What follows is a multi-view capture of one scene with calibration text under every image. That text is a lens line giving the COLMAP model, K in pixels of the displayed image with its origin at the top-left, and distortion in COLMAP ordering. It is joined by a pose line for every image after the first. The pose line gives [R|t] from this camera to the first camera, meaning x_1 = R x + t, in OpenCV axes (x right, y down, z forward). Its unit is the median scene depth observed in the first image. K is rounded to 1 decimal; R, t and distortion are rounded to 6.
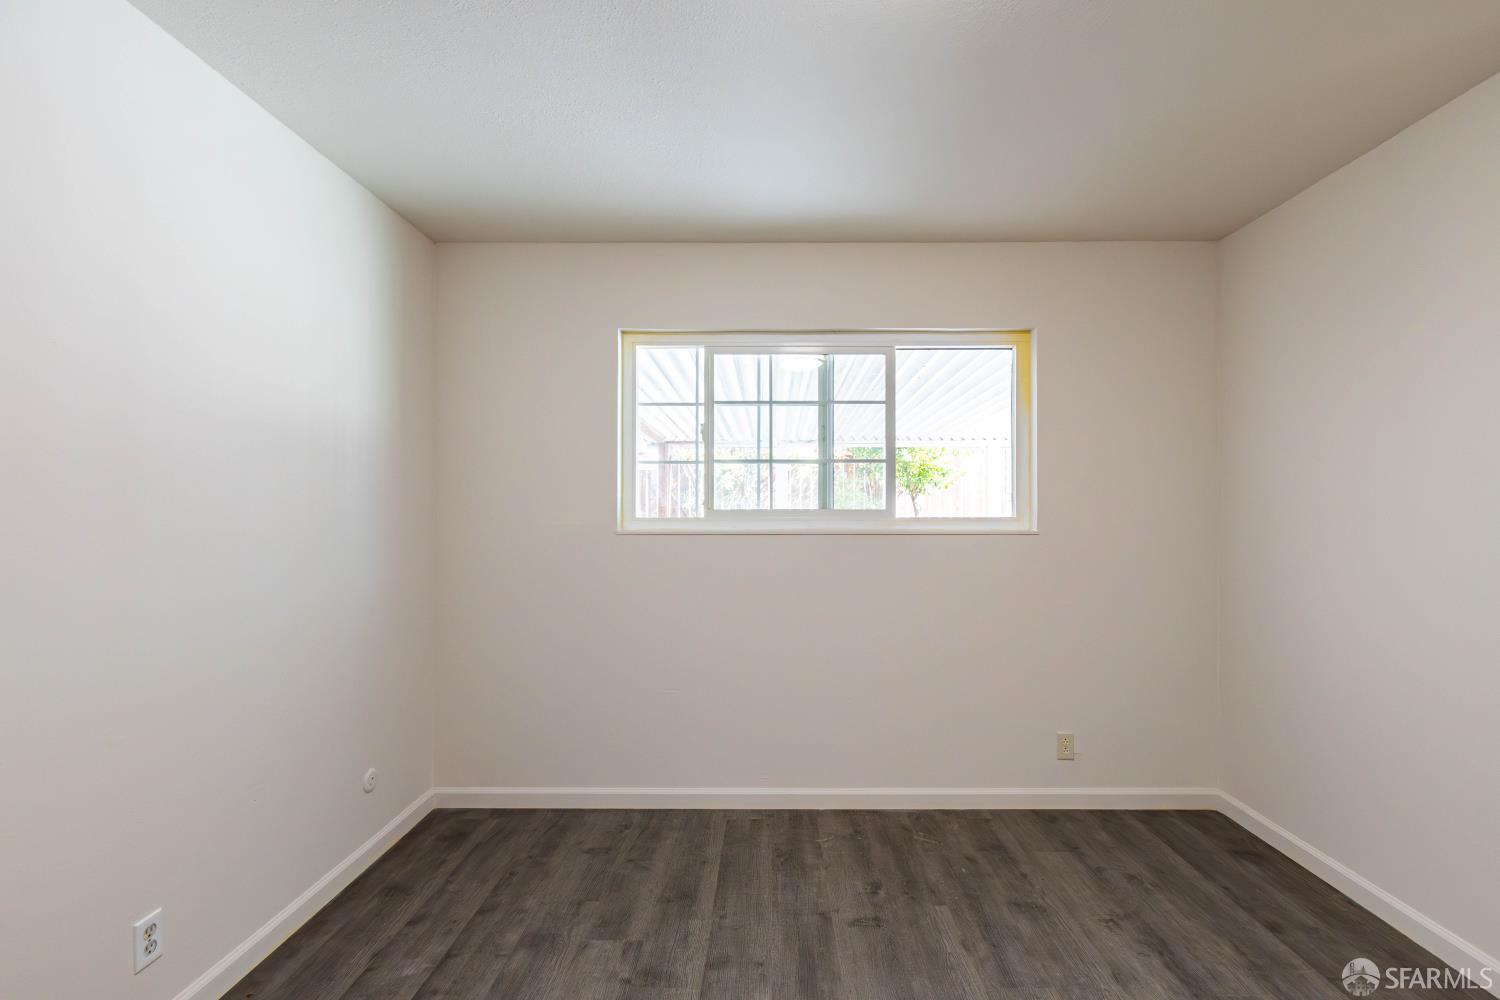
lens RADIAL K [[678.6, 0, 774.4], [0, 678.6, 509.4], [0, 0, 1]] dist [0.000462, -0.000980]
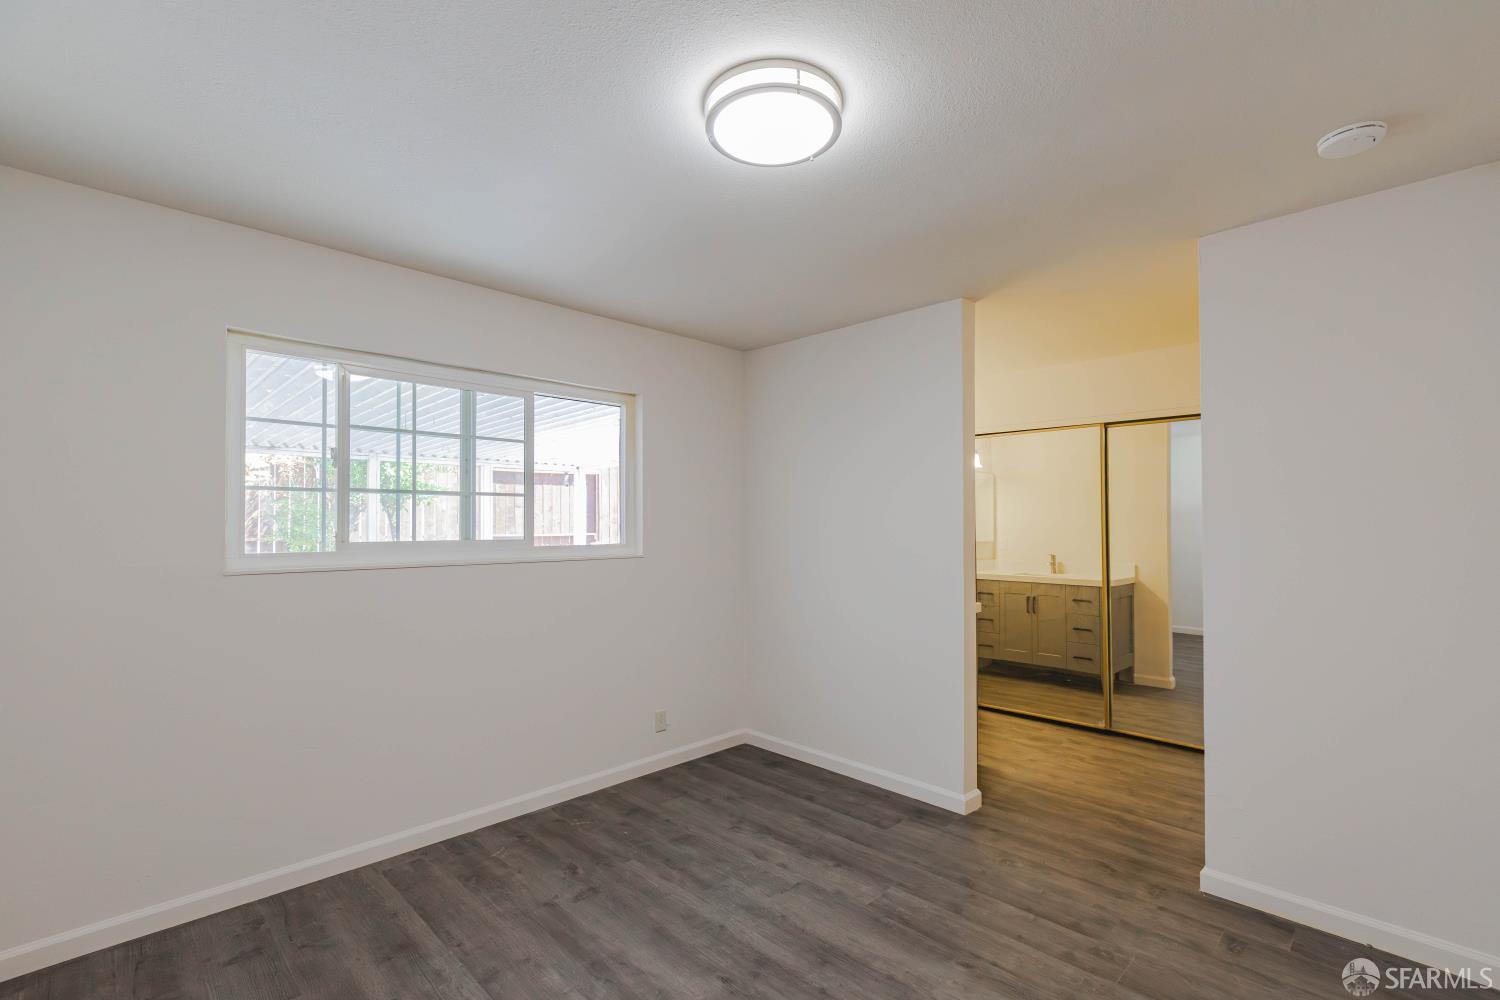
lens RADIAL K [[668.5, 0, 750.8], [0, 668.5, 513.1], [0, 0, 1]] dist [0.000089, -0.001163]
pose [[0.708094, 0.011361, 0.706027, -0.388189], [-0.003064, 0.999911, -0.013017, -0.033693], [-0.706111, 0.007054, 0.708066, -0.027229]]
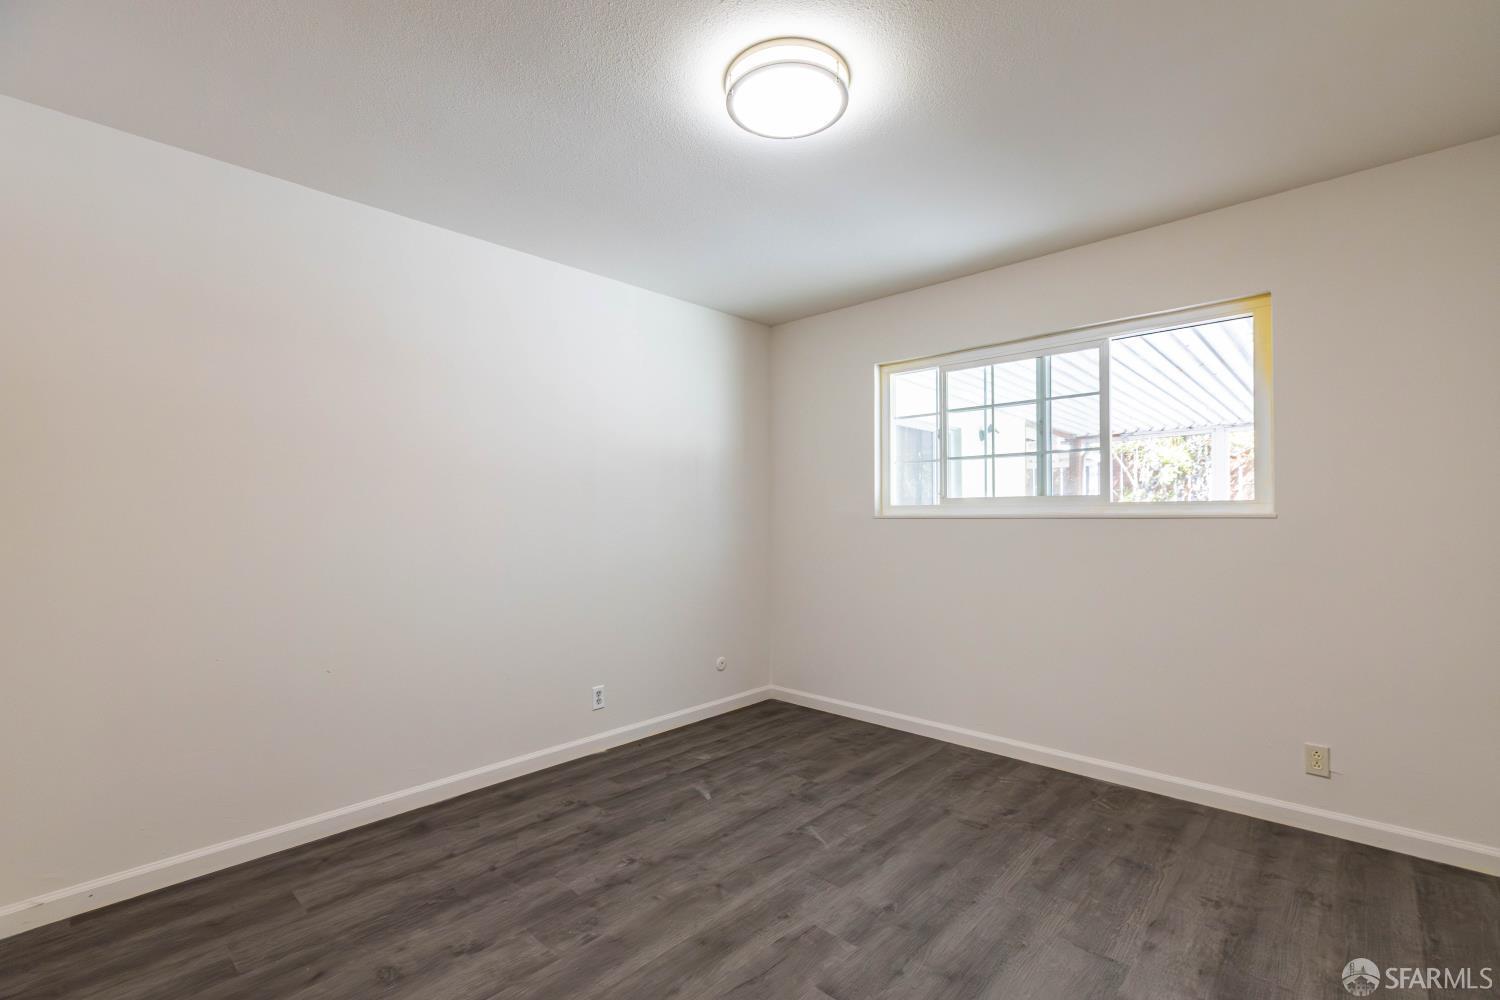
lens RADIAL K [[667.1, 0, 750.0], [0, 667.1, 500.0], [0, 0, 1]] dist [-0.000540, -0.000040]
pose [[0.731444, -0.018789, -0.681643, 0.534785], [0.006201, 0.999762, -0.020905, 0.030259], [0.681873, 0.011064, 0.731387, -0.141103]]
